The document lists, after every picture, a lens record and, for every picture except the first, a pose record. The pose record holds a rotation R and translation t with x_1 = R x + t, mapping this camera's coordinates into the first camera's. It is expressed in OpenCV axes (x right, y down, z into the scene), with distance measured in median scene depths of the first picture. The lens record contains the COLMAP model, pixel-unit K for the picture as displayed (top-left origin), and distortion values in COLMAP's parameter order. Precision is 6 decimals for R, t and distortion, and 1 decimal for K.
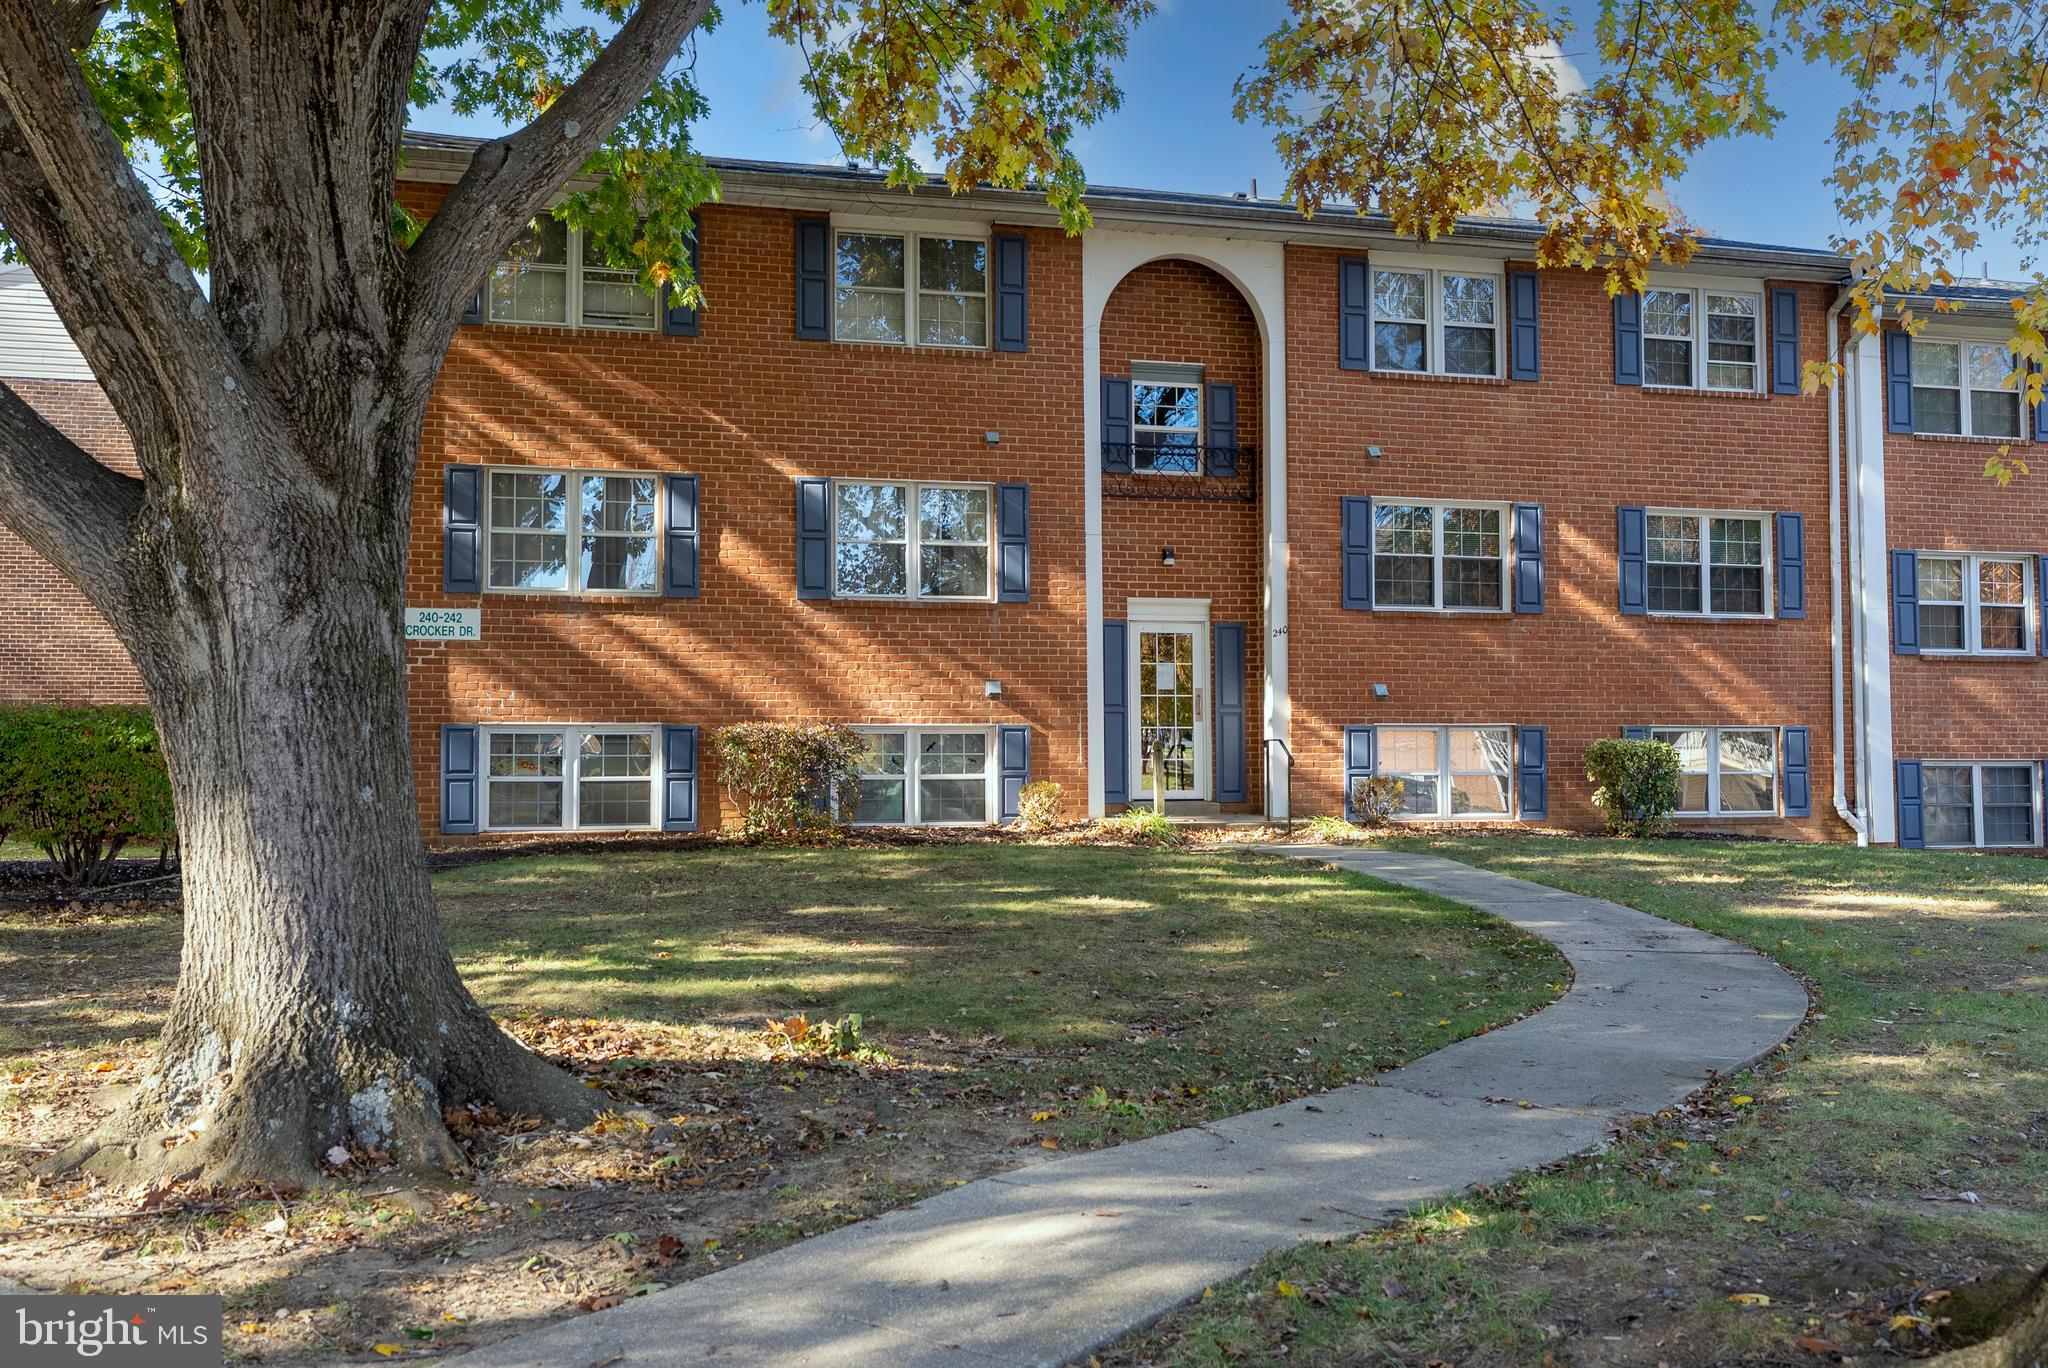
lens RADIAL K [[1950.2, 0, 1007.8], [0, 1950.2, 674.6], [0, 0, 1]] dist [0.016490, 0.000000]
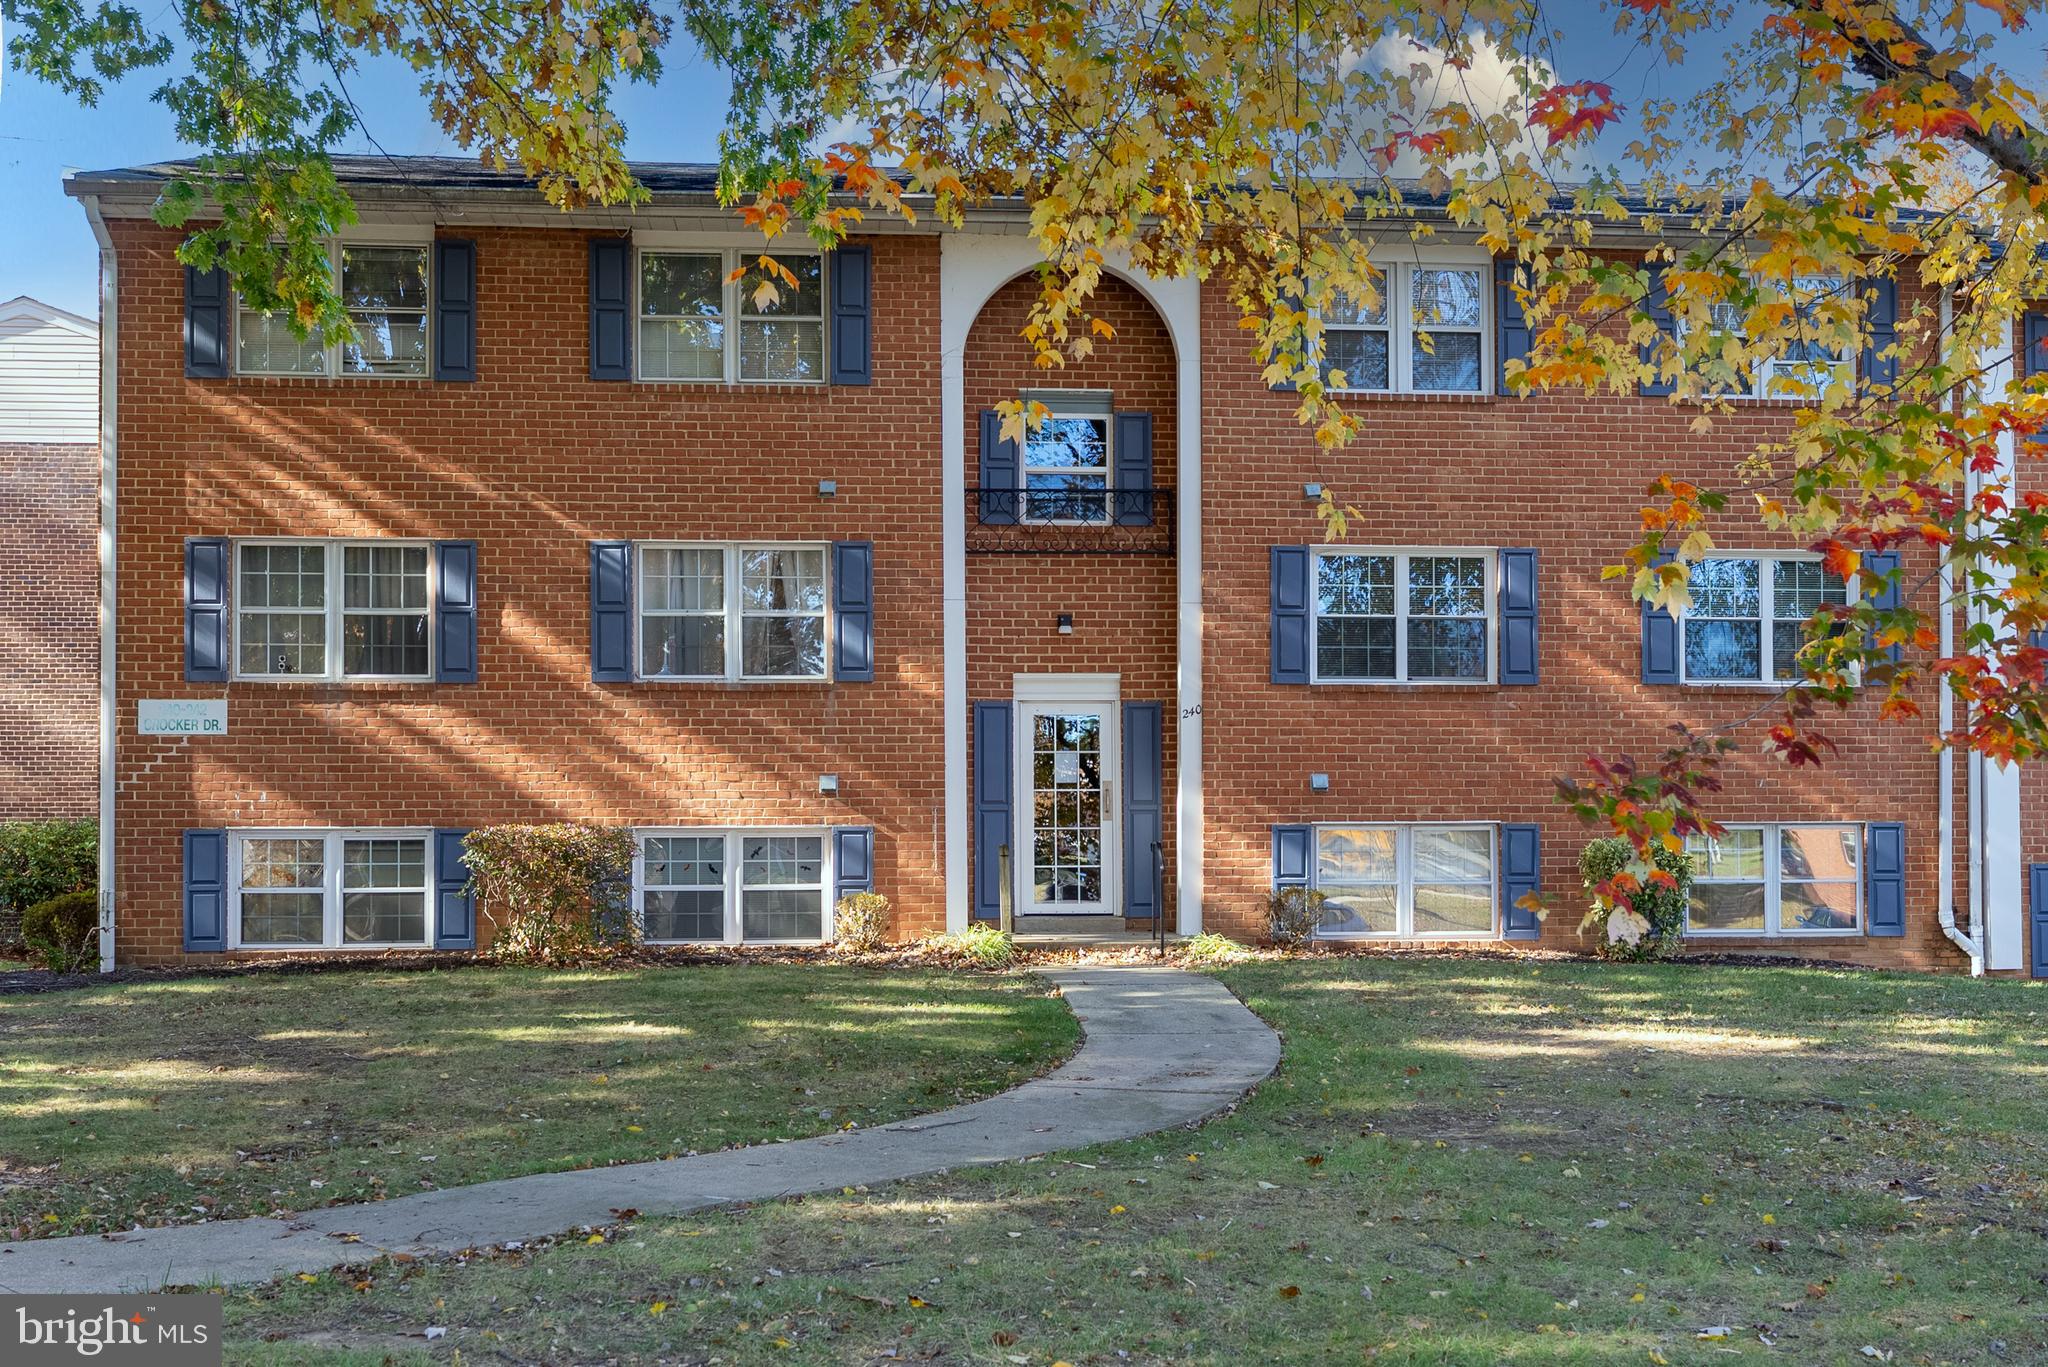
lens RADIAL K [[2421.9, 0, 1103.0], [0, 2421.9, 828.9], [0, 0, 1]] dist [0.017659, 0.000000]
pose [[0.985420, -0.005262, -0.170060, 0.275985], [0.009968, 0.999590, 0.026831, -0.000282], [0.169849, -0.028135, 0.985068, -0.021027]]
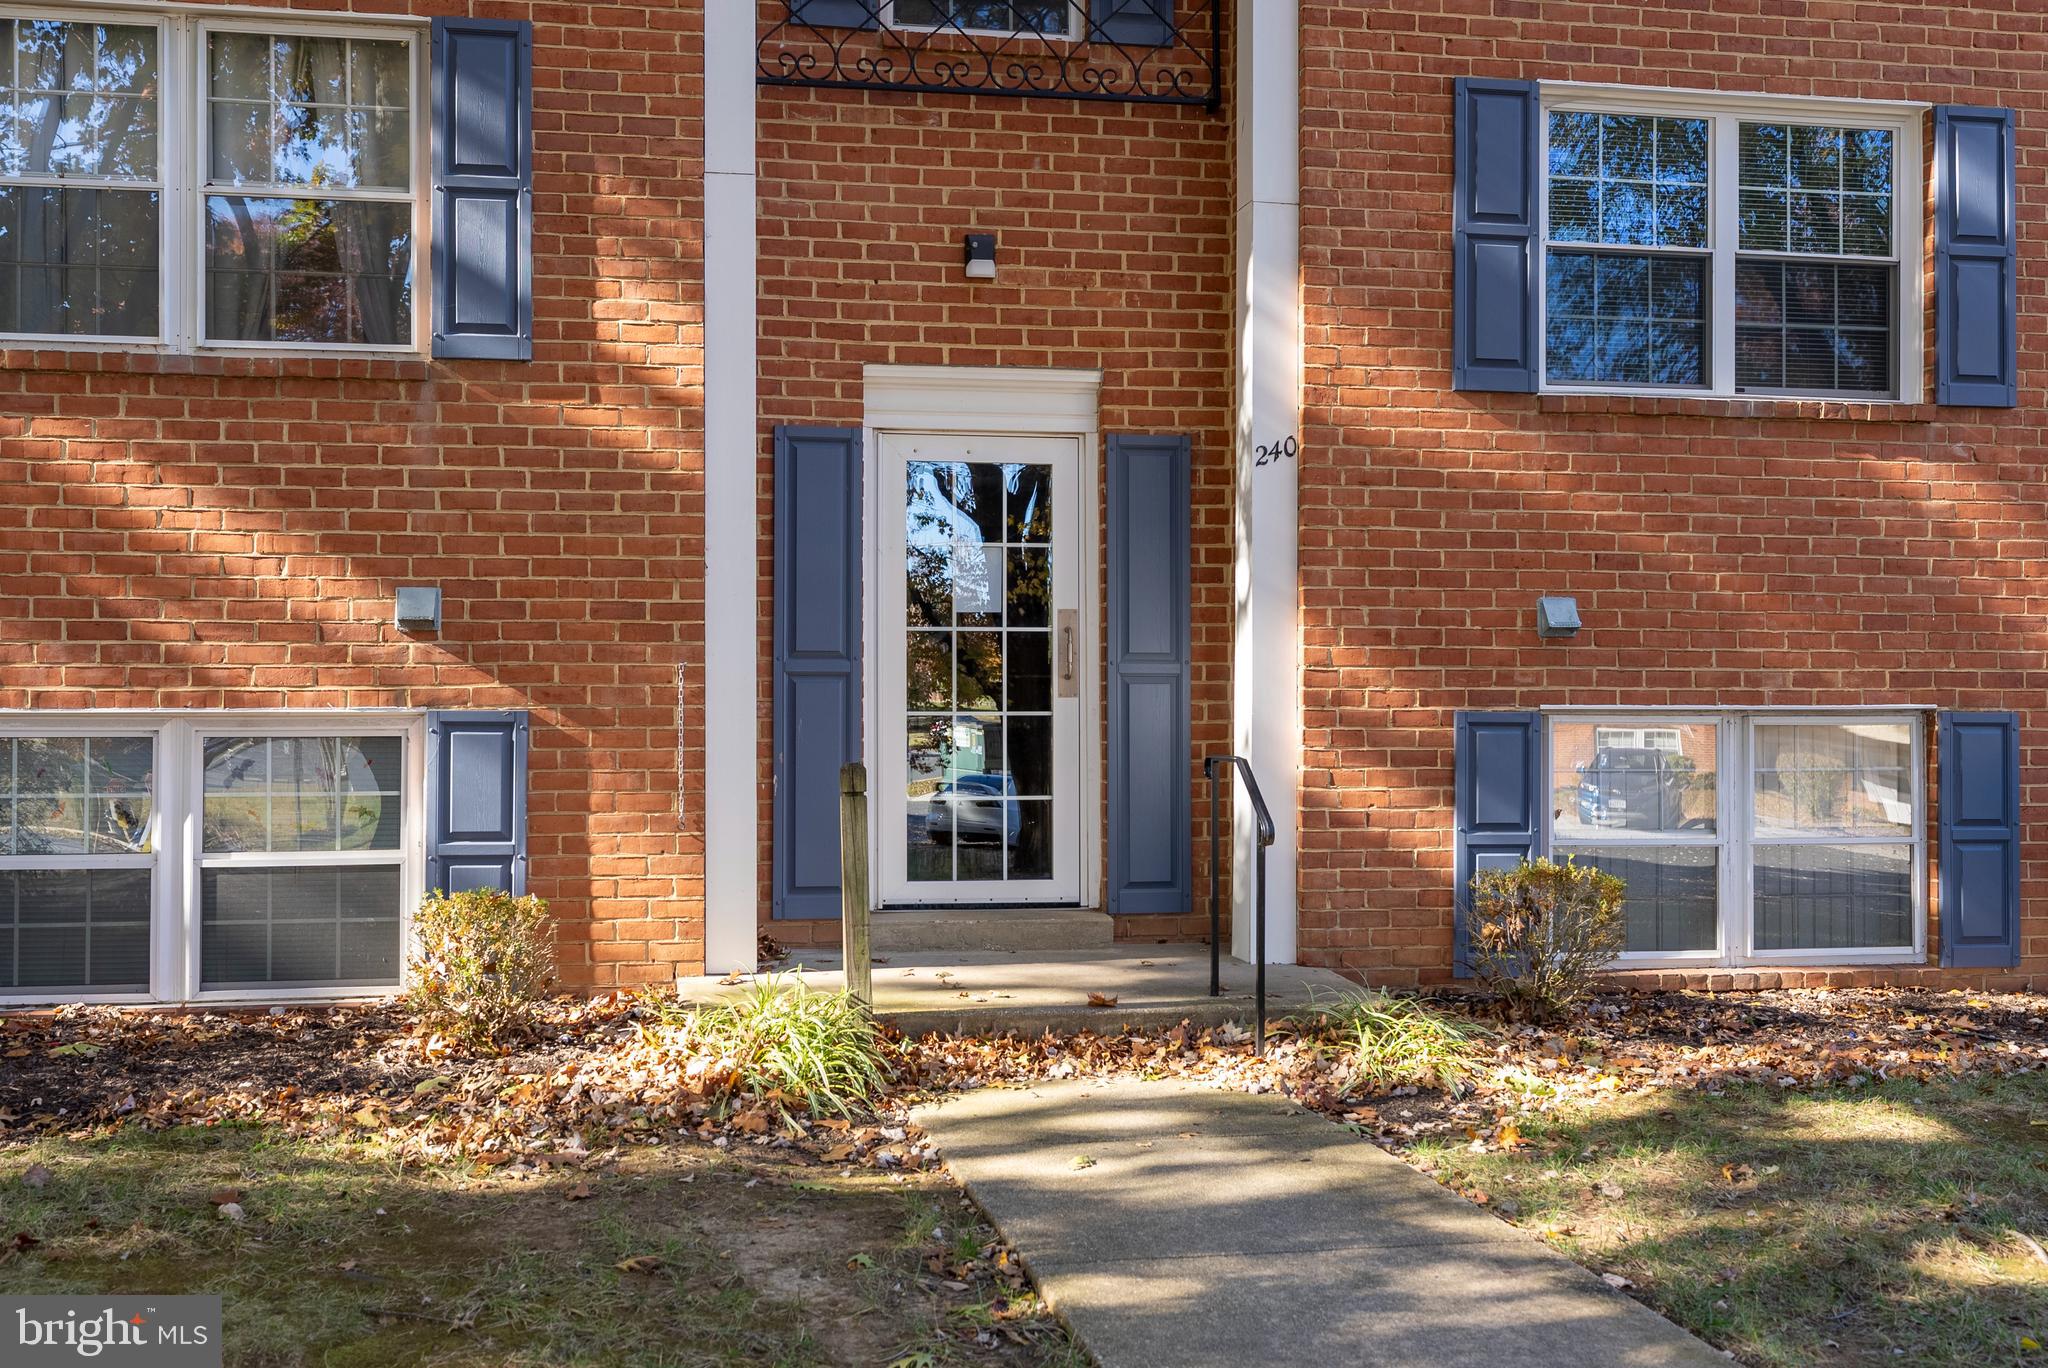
lens RADIAL K [[2021.4, 0, 1009.6], [0, 2021.4, 683.2], [0, 0, 1]] dist [0.013146, 0.000000]
pose [[0.995146, 0.002420, -0.098382, 0.126975], [0.000759, 0.999479, 0.032269, 0.008745], [0.098409, -0.032187, 0.994625, 0.617492]]
